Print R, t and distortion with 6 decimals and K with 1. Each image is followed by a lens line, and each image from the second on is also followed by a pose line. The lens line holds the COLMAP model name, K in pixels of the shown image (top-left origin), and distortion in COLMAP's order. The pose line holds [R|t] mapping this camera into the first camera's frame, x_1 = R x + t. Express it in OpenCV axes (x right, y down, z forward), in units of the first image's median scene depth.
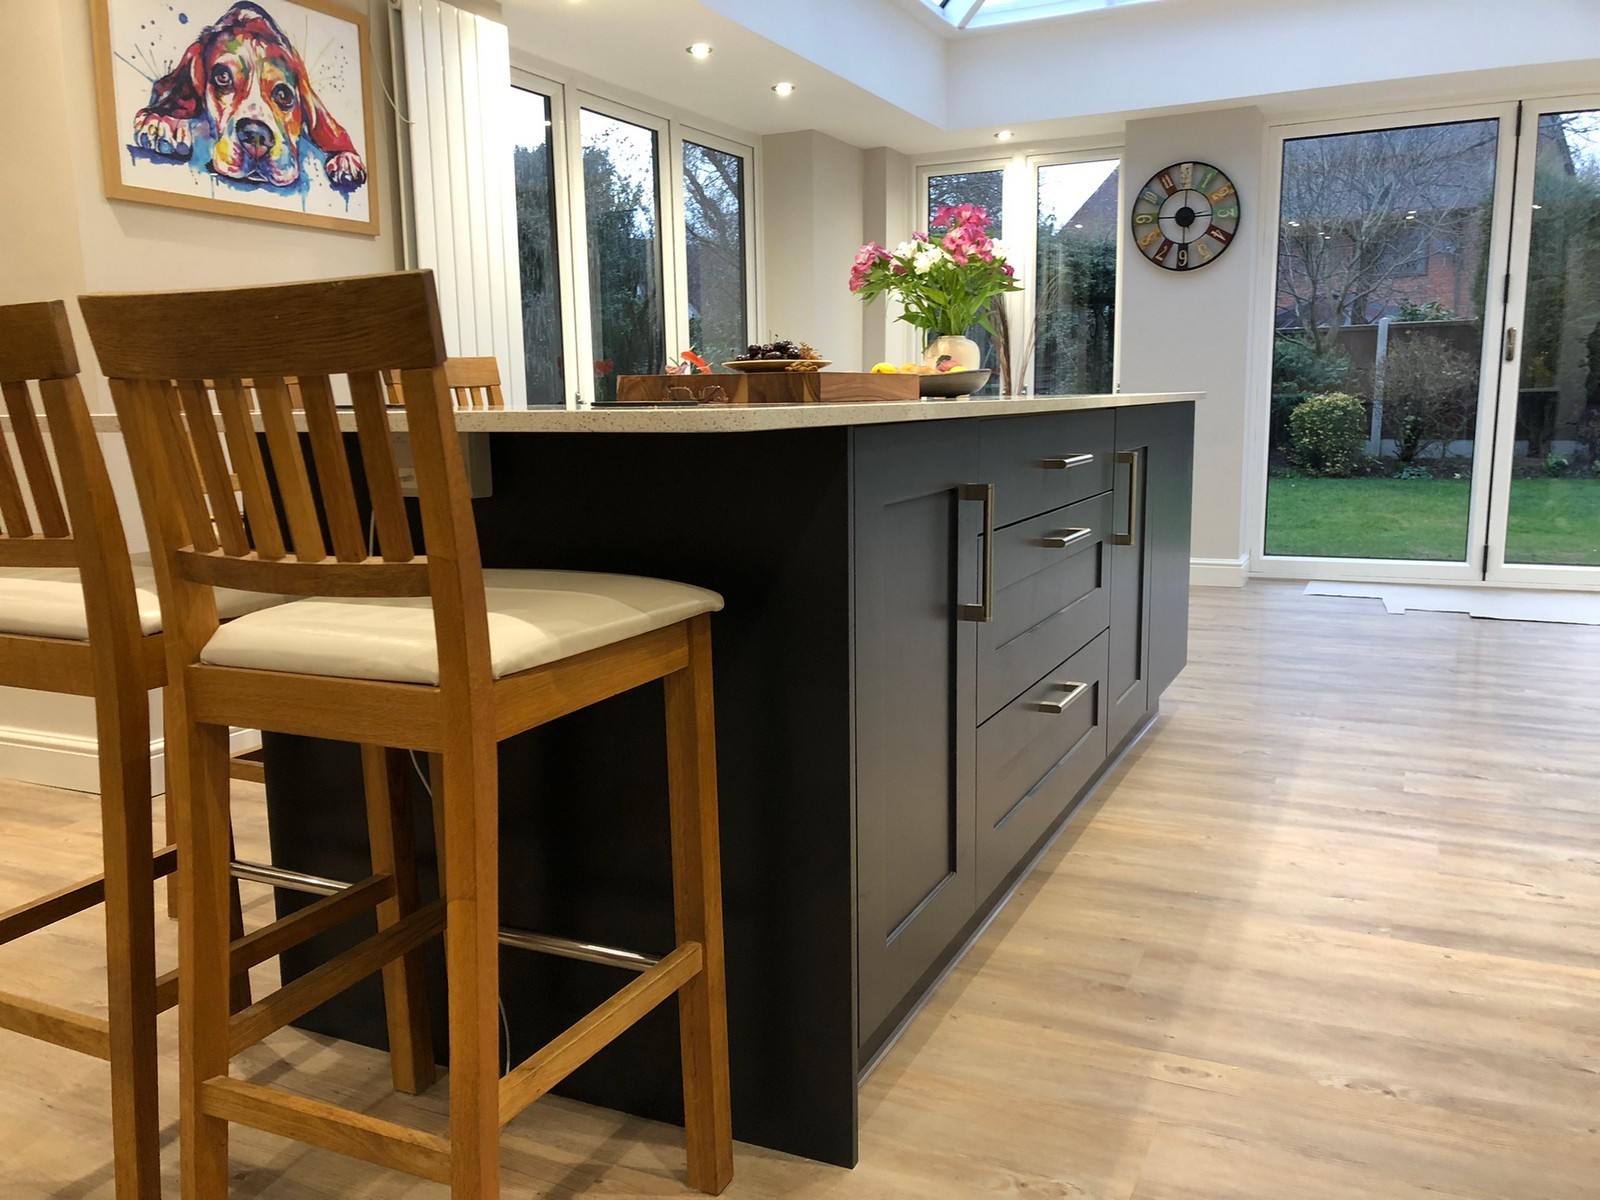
lens RADIAL K [[1315.8, 0, 798.0], [0, 1315.8, 596.4], [0, 0, 1]] dist [0.030455, -0.001531]
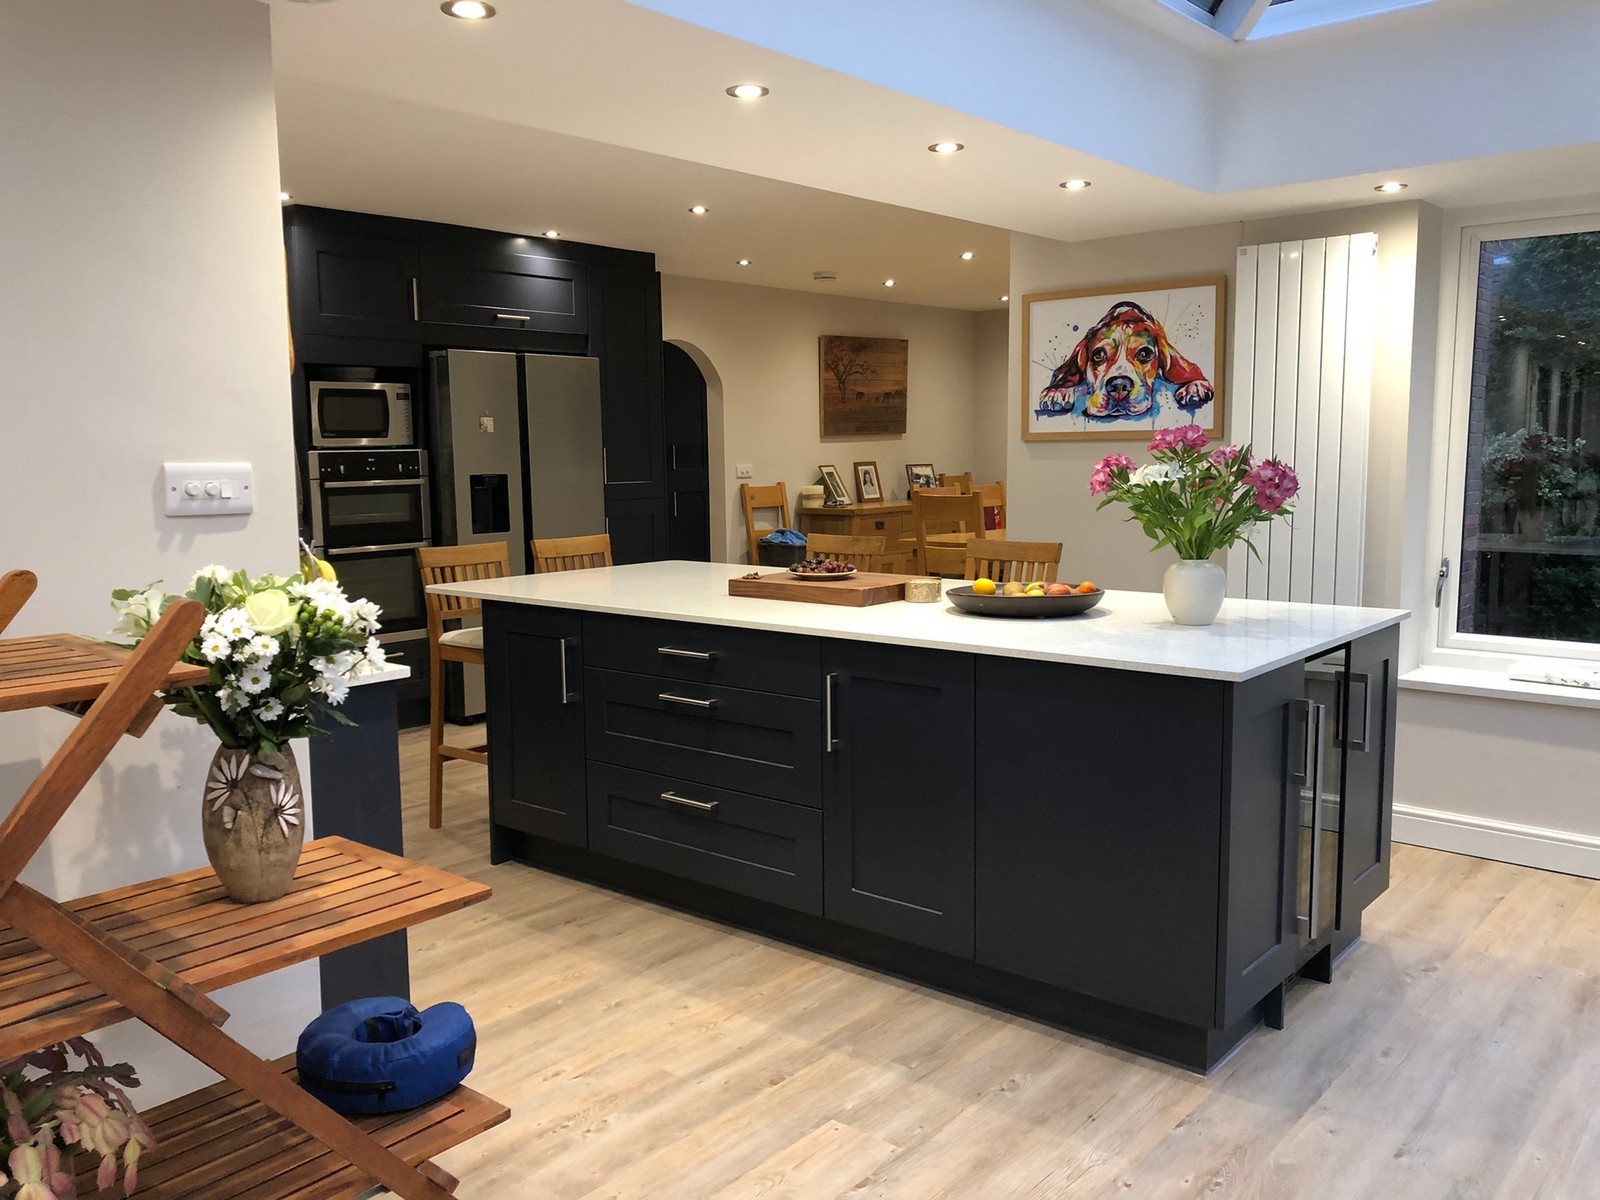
lens RADIAL K [[1315.8, 0, 806.0], [0, 1315.8, 596.6], [0, 0, 1]] dist [0.030455, -0.001531]
pose [[-0.251838, 0.131179, -0.958838, 1.585722], [-0.132562, 0.976756, 0.168447, -0.429941], [0.958648, 0.169527, -0.228595, 1.407584]]
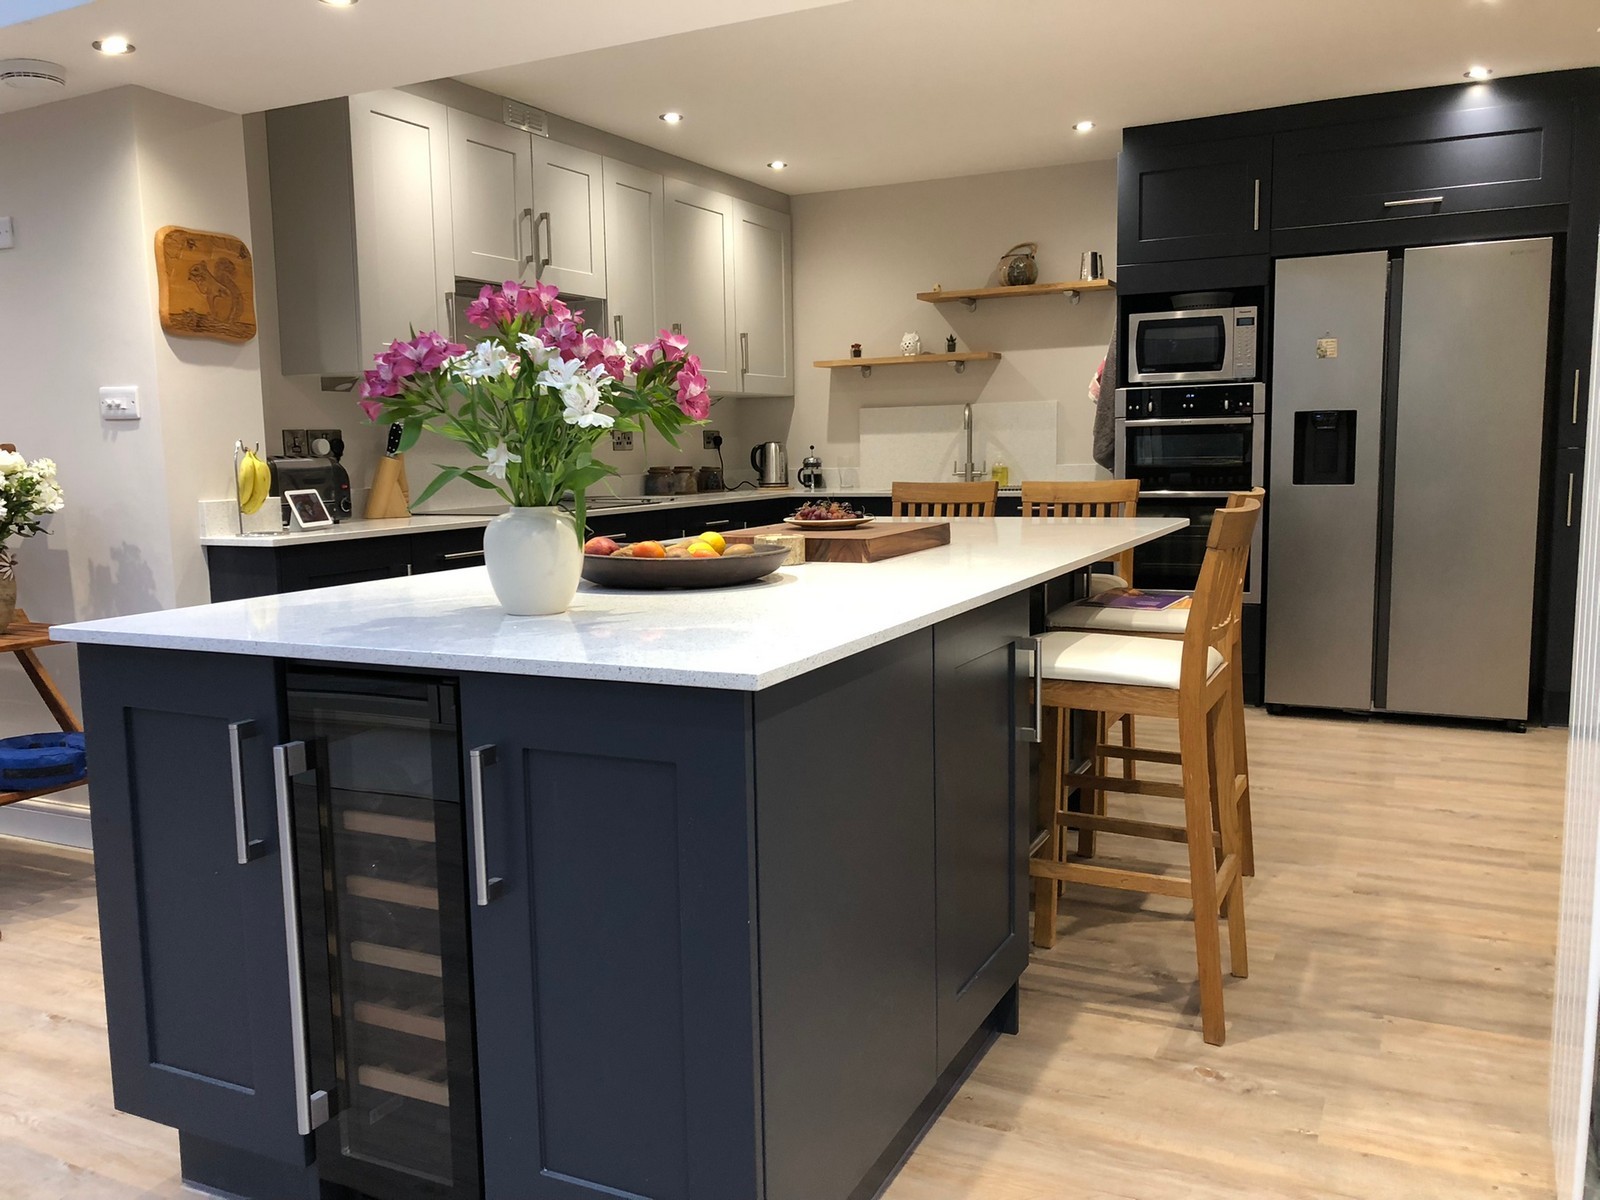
lens RADIAL K [[1315.8, 0, 787.7], [0, 1315.8, 610.2], [0, 0, 1]] dist [0.030455, -0.001531]
pose [[-0.999004, 0.031542, 0.031552, -0.013673], [0.039097, 0.959623, 0.278561, -0.456521], [-0.021492, 0.279517, -0.959900, 2.282716]]
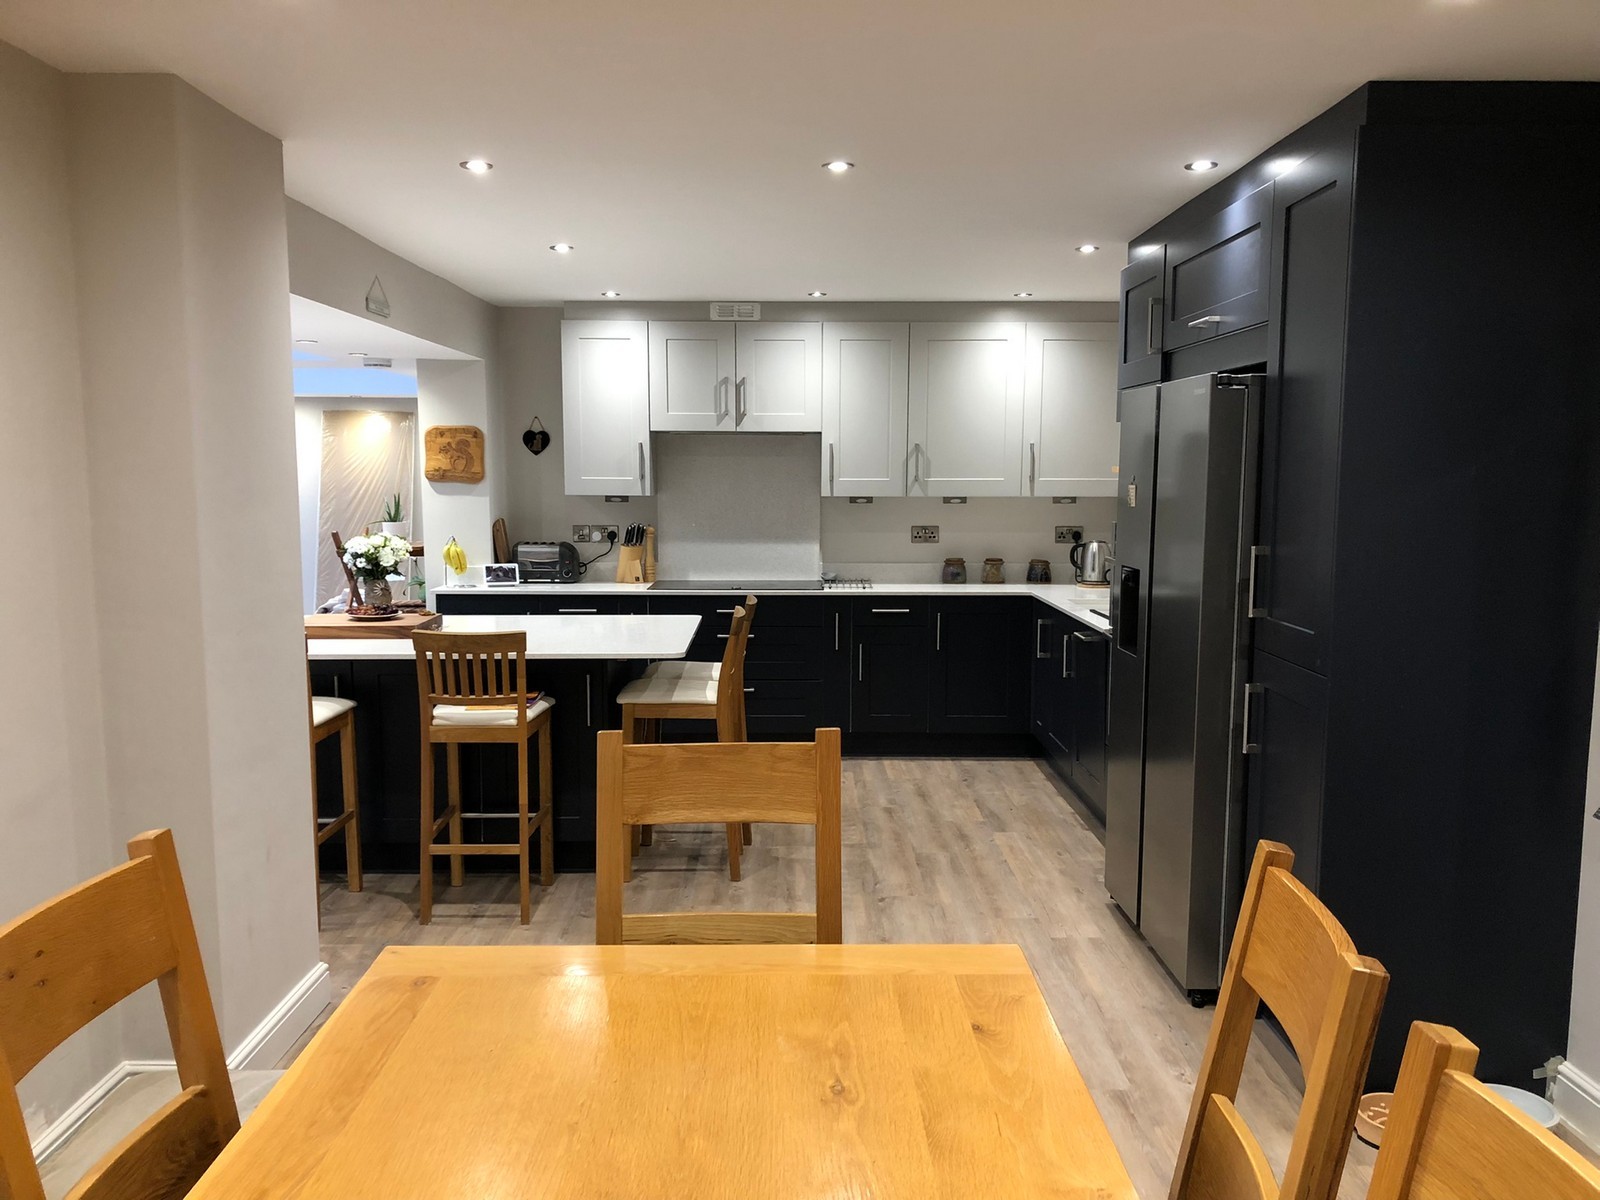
lens RADIAL K [[1315.8, 0, 800.2], [0, 1315.8, 601.3], [0, 0, 1]] dist [0.030455, -0.001531]
pose [[-0.426964, -0.076108, 0.901060, -2.259586], [0.144083, 0.977996, 0.150880, -0.427660], [-0.892716, 0.194248, -0.406603, 1.296923]]
